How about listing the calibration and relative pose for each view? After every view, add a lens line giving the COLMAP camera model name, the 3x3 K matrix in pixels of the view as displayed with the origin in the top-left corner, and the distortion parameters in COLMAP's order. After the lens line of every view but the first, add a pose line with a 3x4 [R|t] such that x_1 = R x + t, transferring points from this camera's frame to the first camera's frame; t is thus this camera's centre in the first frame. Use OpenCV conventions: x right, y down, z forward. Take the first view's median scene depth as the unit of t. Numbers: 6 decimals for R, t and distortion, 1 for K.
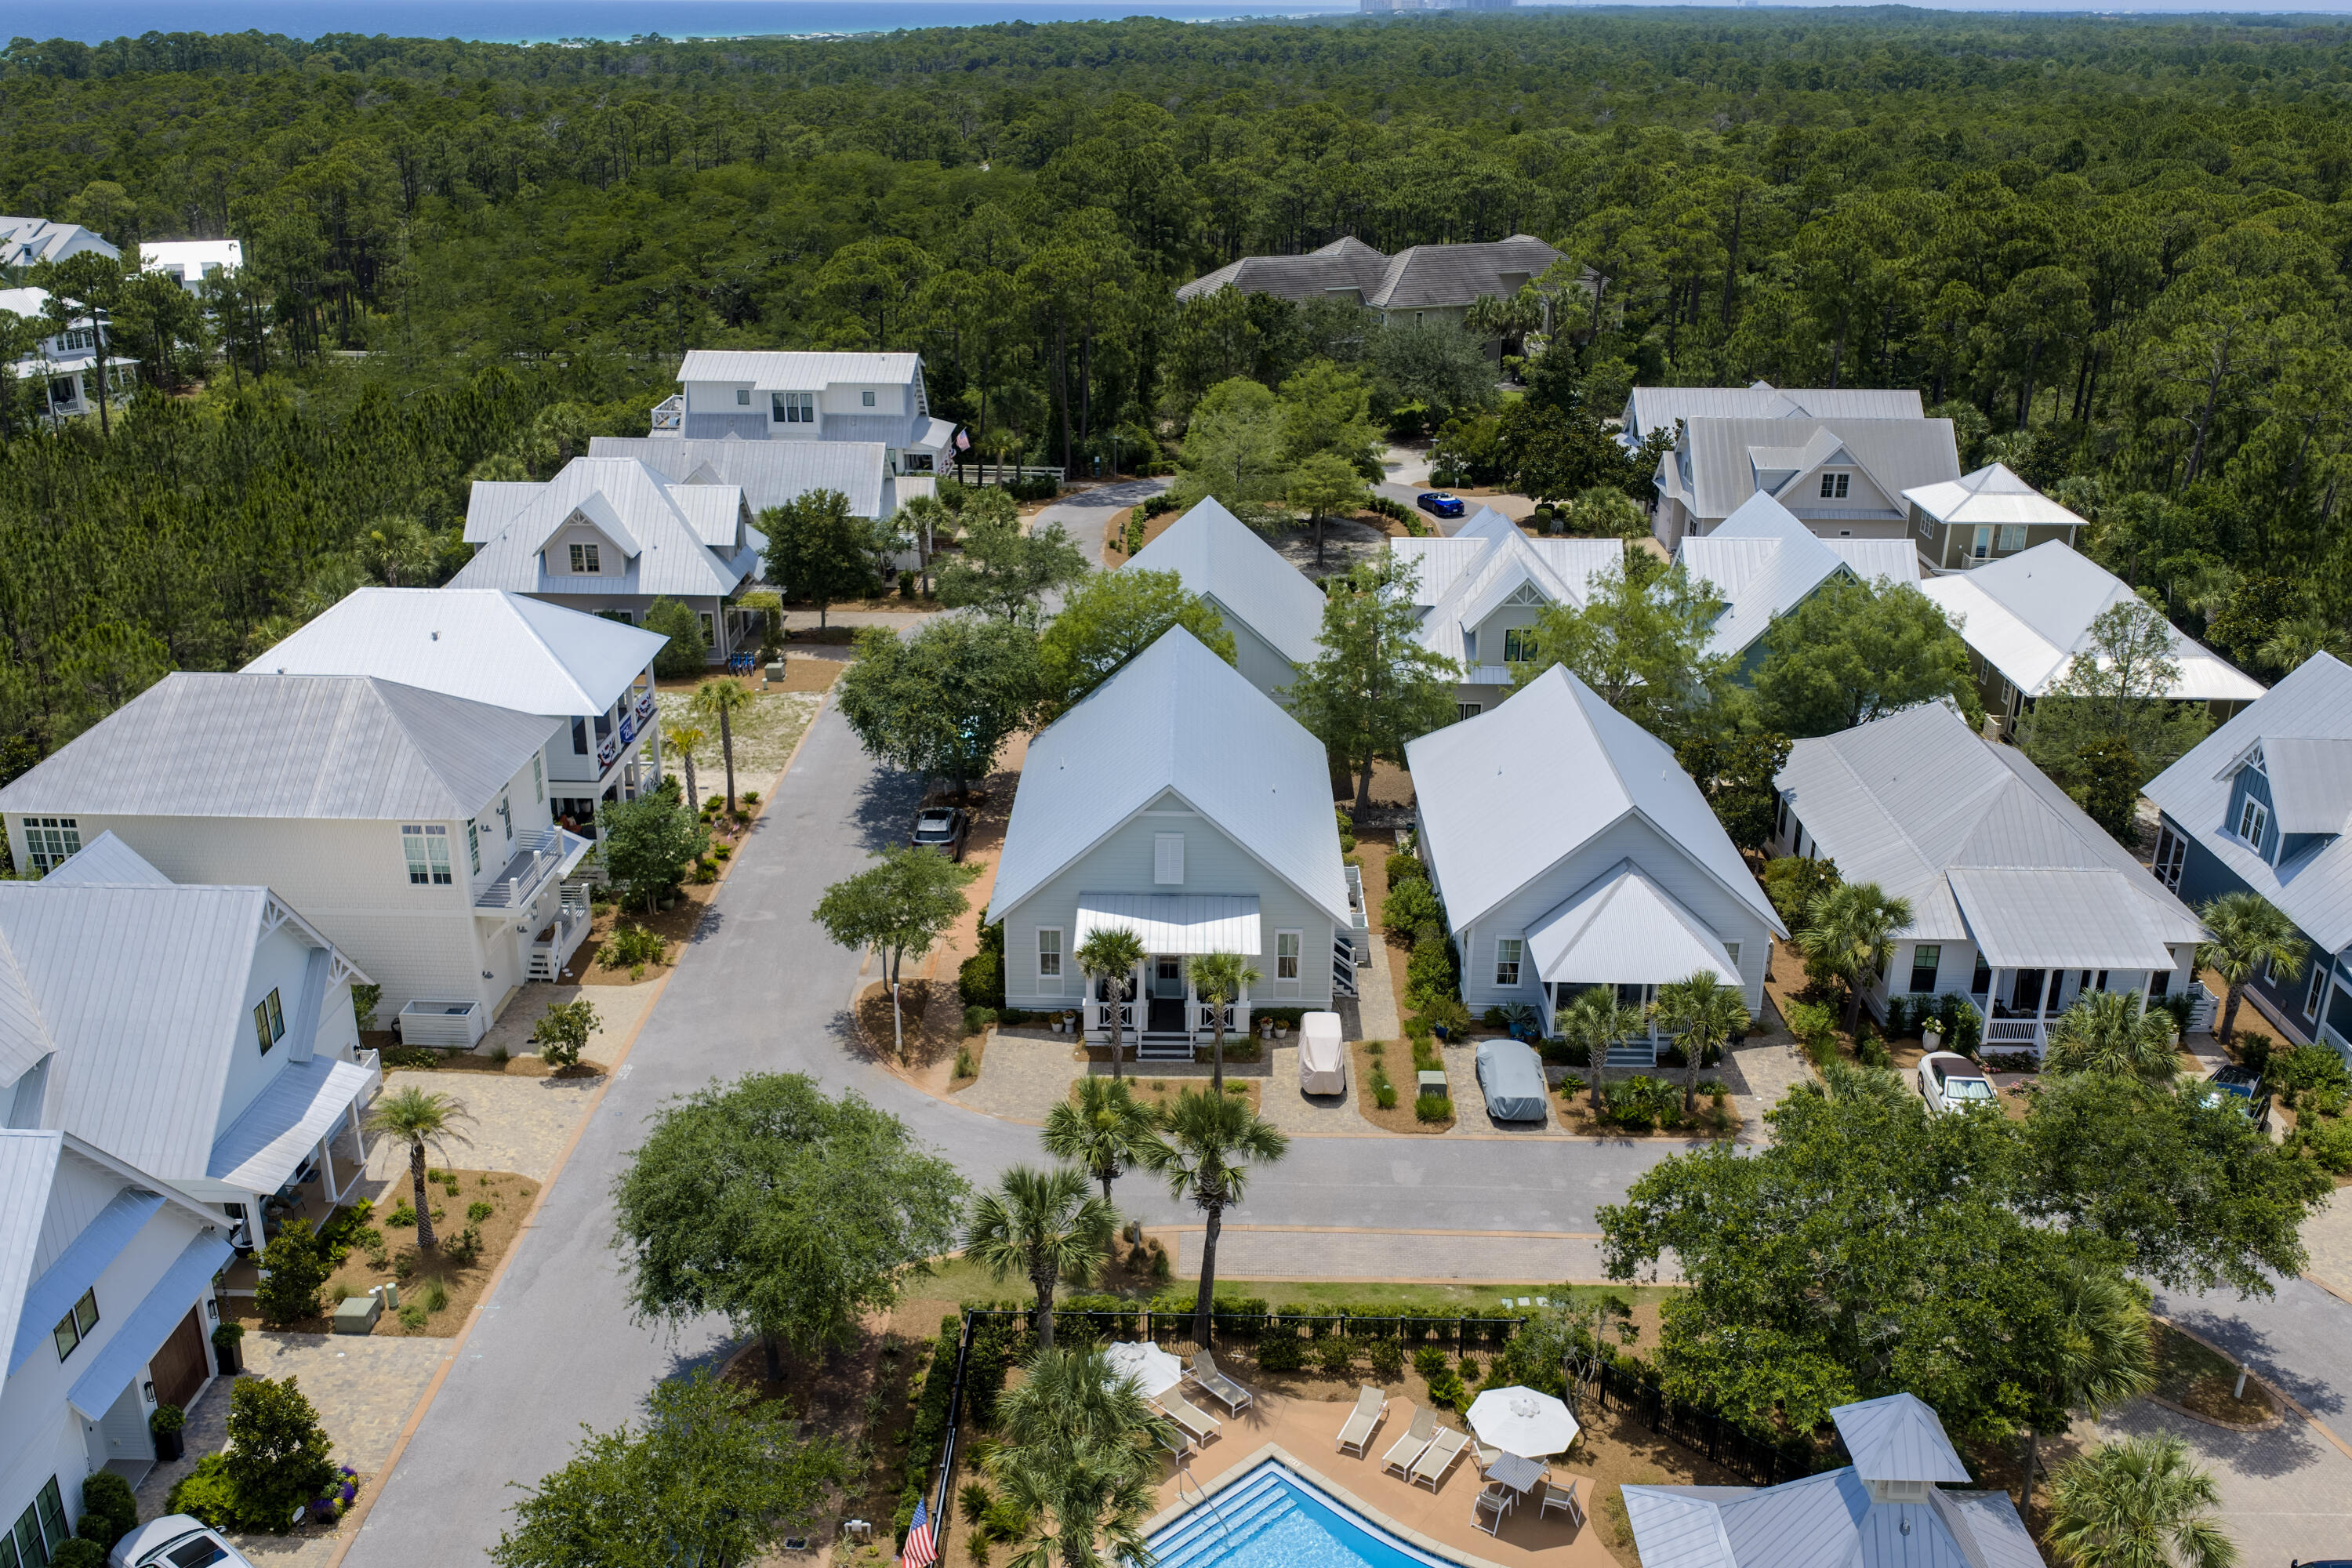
lens RADIAL K [[2064.9, 0, 1166.0], [0, 2064.9, 830.4], [0, 0, 1]] dist [0.017412, -0.032010]
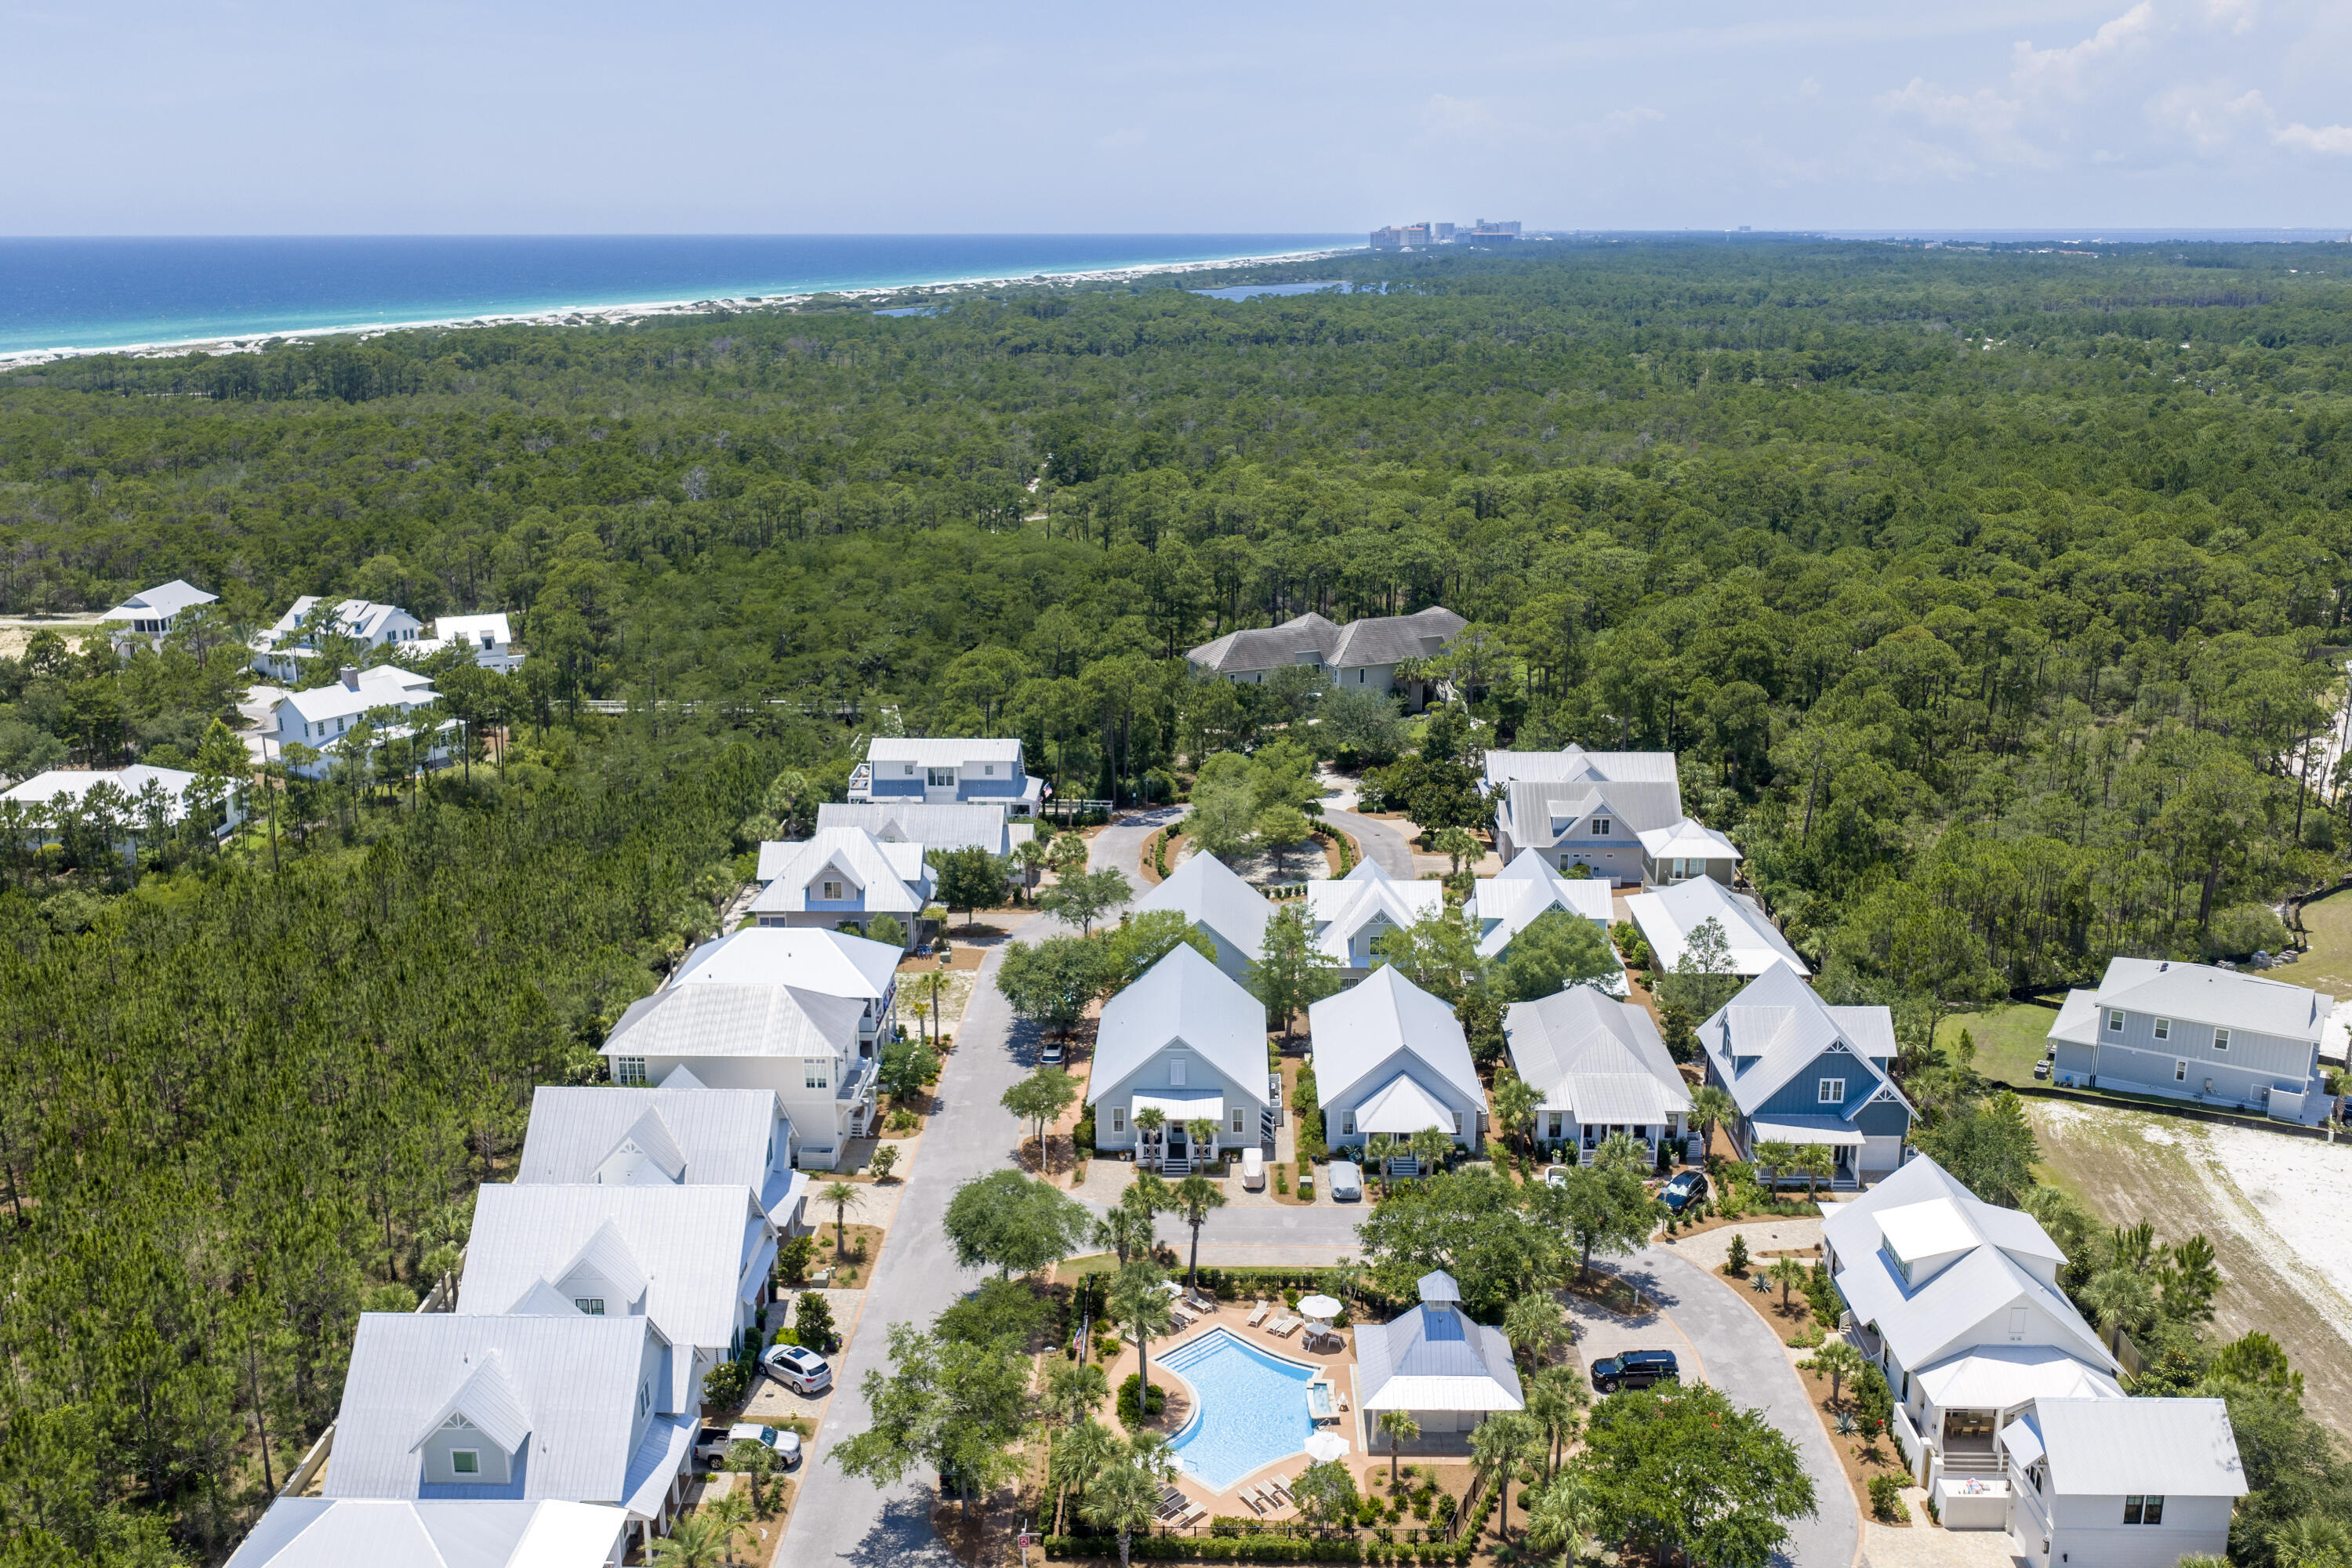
lens RADIAL K [[2057.2, 0, 1176.0], [0, 2057.2, 784.0], [0, 0, 1]] dist [0.022693, -0.003404]
pose [[0.999936, -0.008418, -0.007610, 0.016023], [0.007478, 0.993215, -0.116052, -0.030236], [0.008535, 0.115988, 0.993214, -0.955127]]
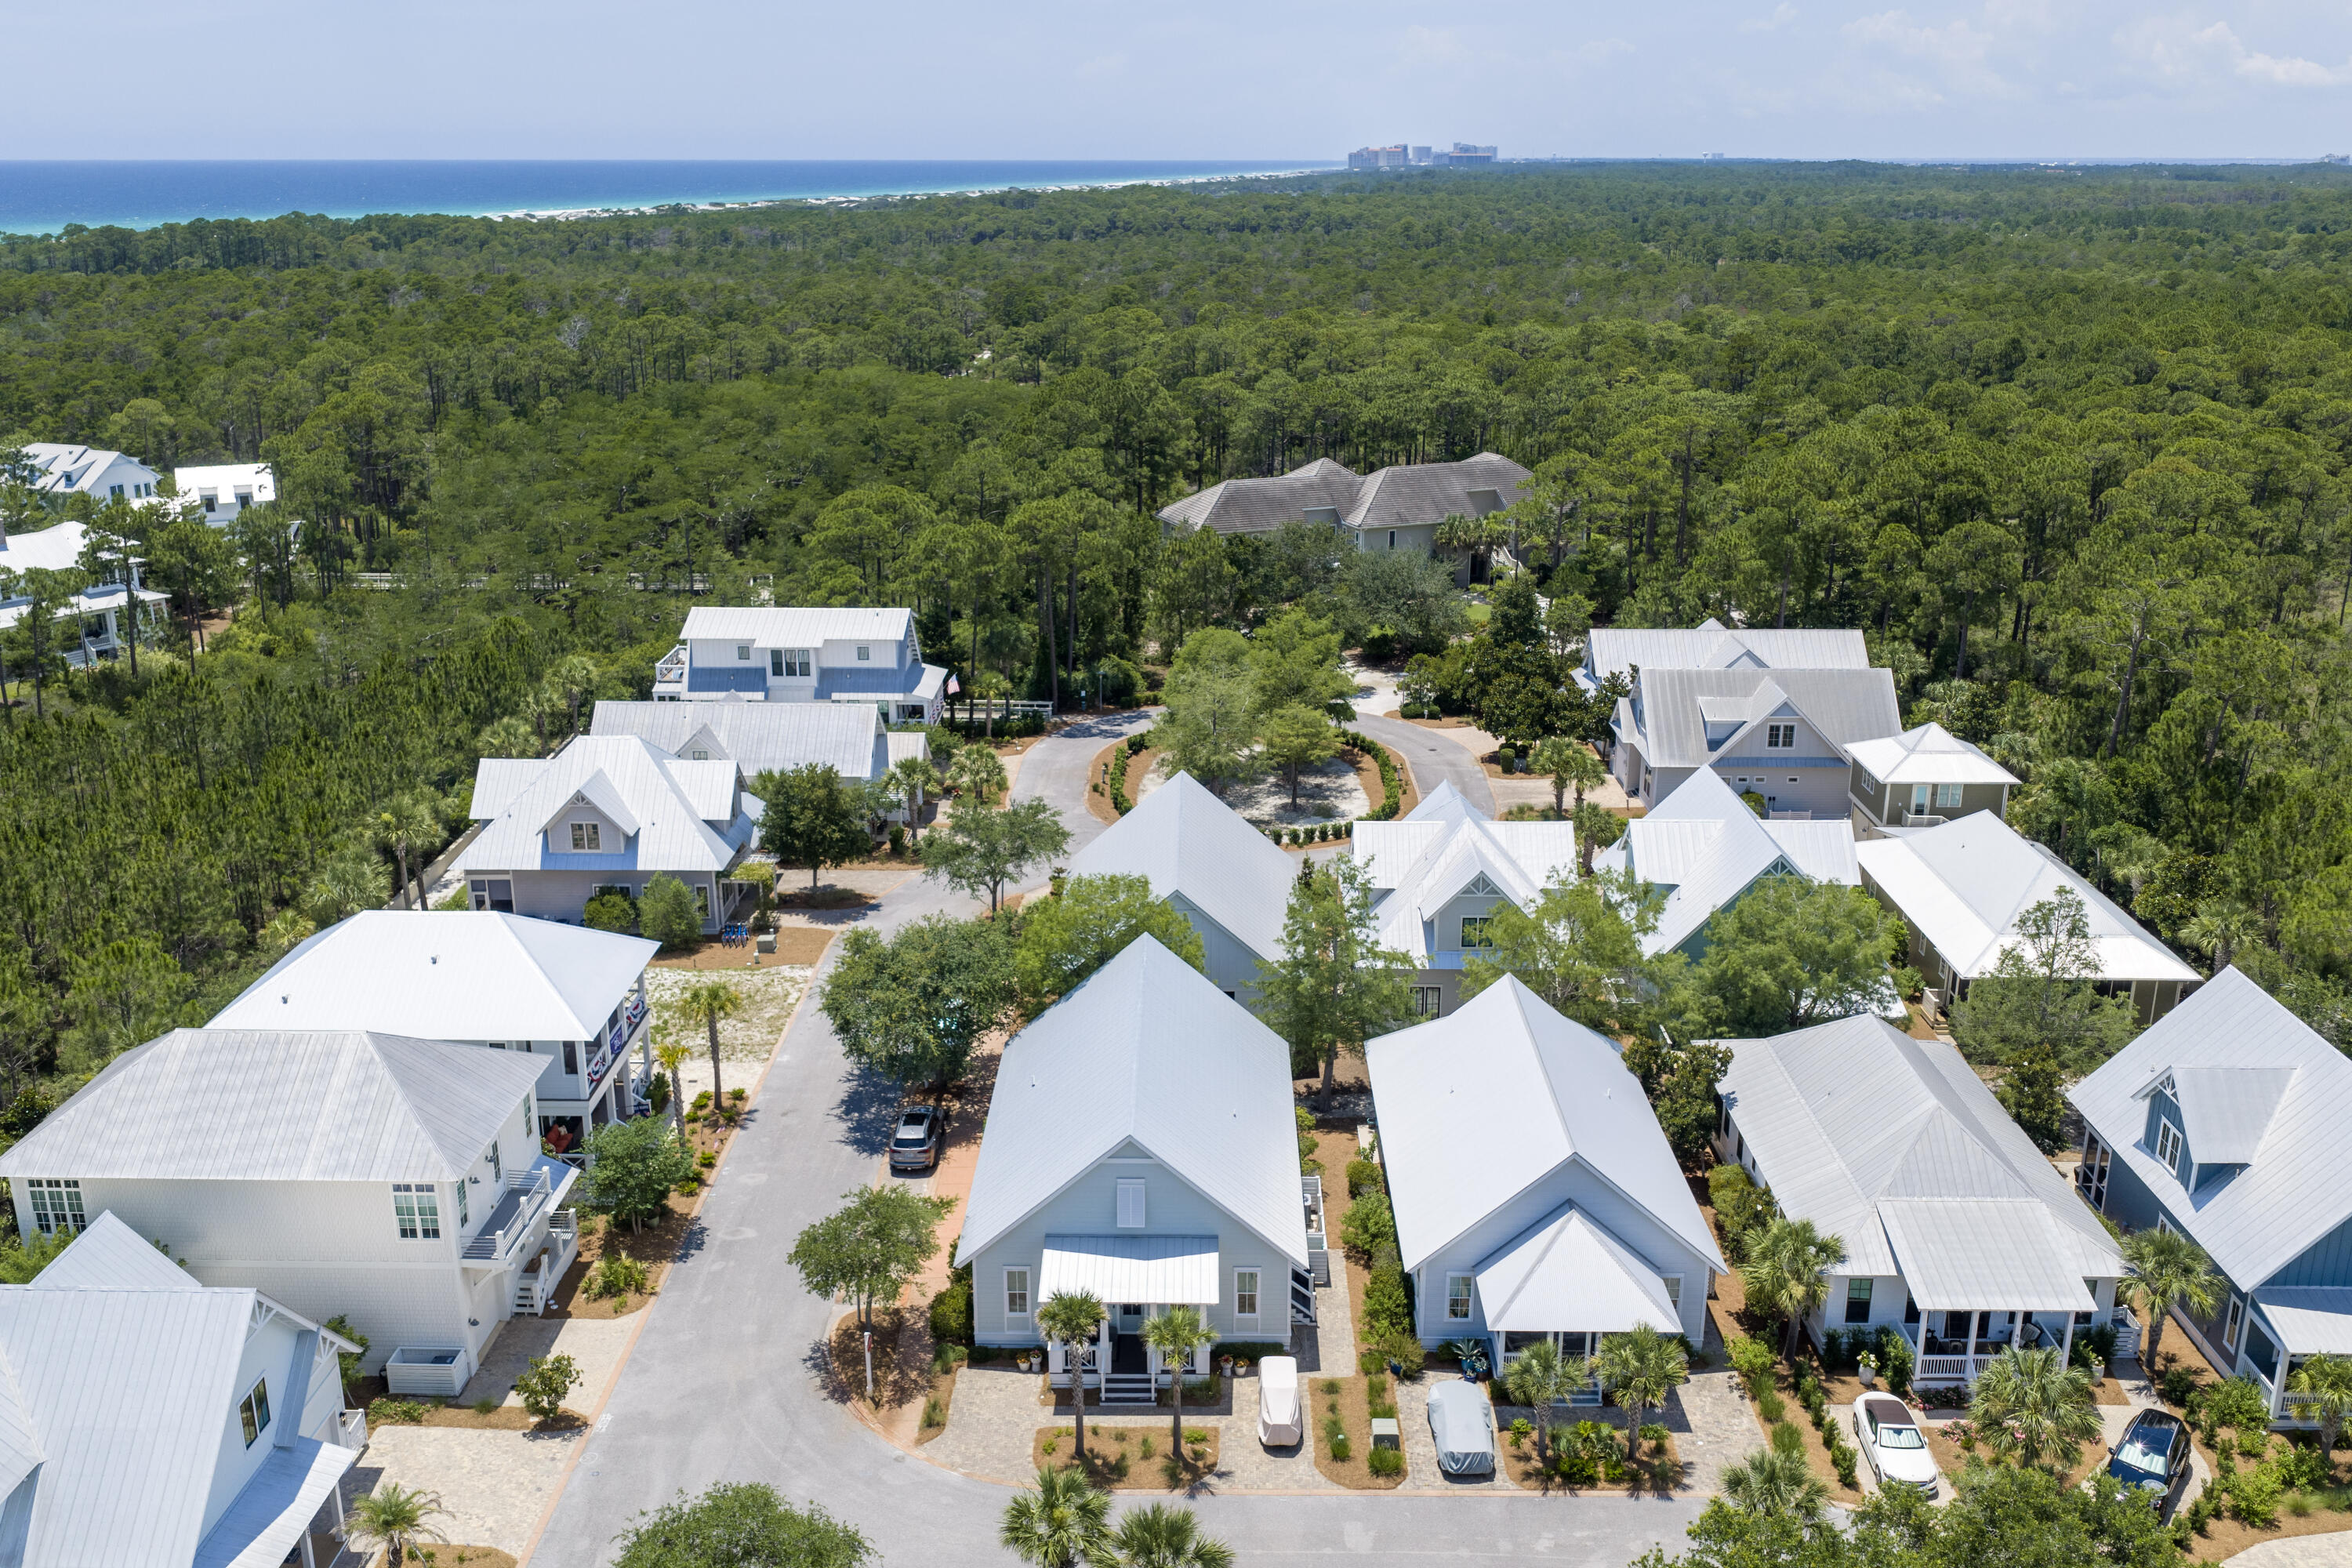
lens RADIAL K [[2006.7, 0, 1184.1], [0, 2006.7, 786.1], [0, 0, 1]] dist [0.011872, -0.017670]
pose [[0.999940, -0.008739, 0.006646, 0.021583], [0.009225, 0.996984, -0.077062, -0.108355], [-0.005953, 0.077119, 0.997004, -0.023676]]
